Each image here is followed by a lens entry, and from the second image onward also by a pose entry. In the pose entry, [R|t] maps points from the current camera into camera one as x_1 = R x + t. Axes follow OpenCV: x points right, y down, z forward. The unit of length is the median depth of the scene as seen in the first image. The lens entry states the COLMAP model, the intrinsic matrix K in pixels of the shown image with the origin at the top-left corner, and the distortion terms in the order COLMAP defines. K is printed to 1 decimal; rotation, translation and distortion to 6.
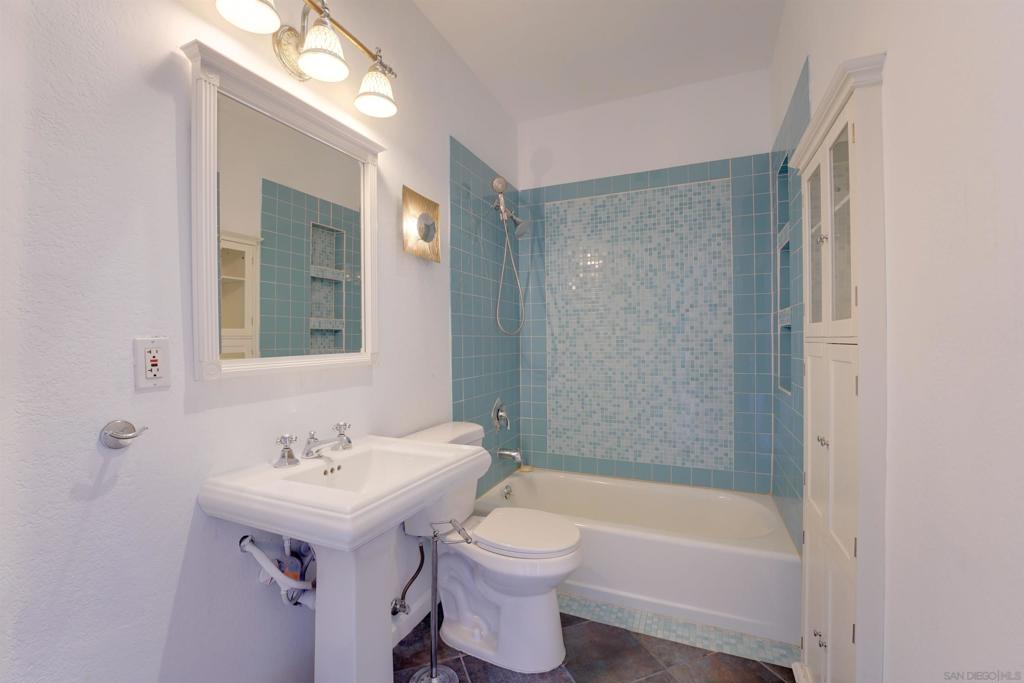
lens RADIAL K [[422.4, 0, 511.5], [0, 422.4, 340.3], [0, 0, 1]] dist [-0.020761, 0.000281]
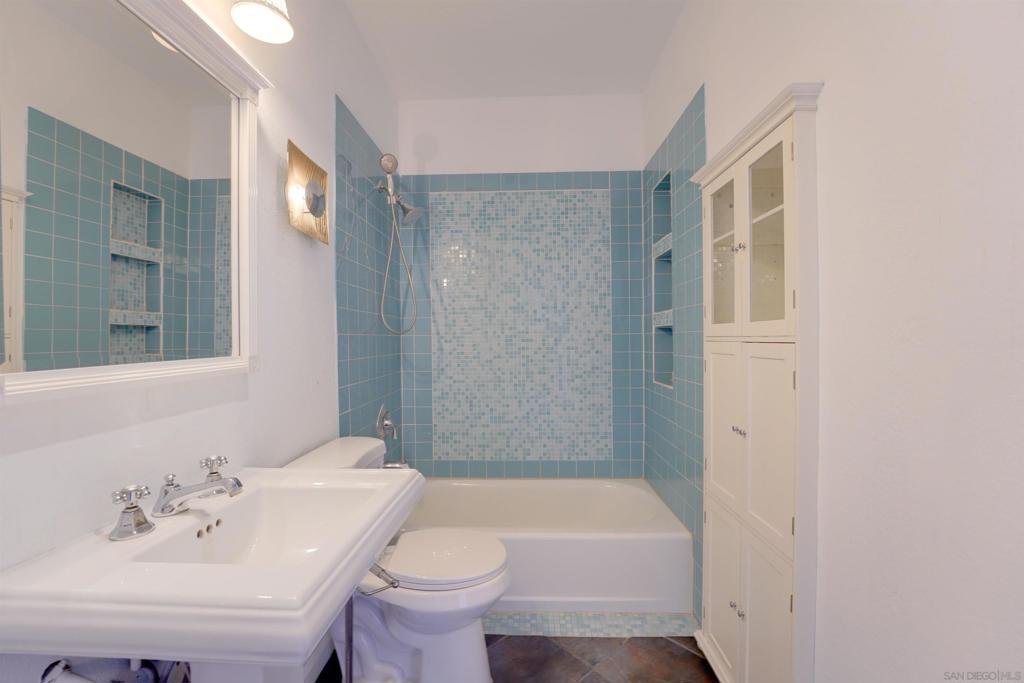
lens RADIAL K [[415.6, 0, 512.0], [0, 415.6, 341.5], [0, 0, 1]] dist [-0.026931, 0.003513]
pose [[0.931649, -0.001616, 0.363355, -0.095097], [0.000229, 0.999993, 0.003861, 0.000448], [-0.363359, -0.003514, 0.931643, 0.091797]]
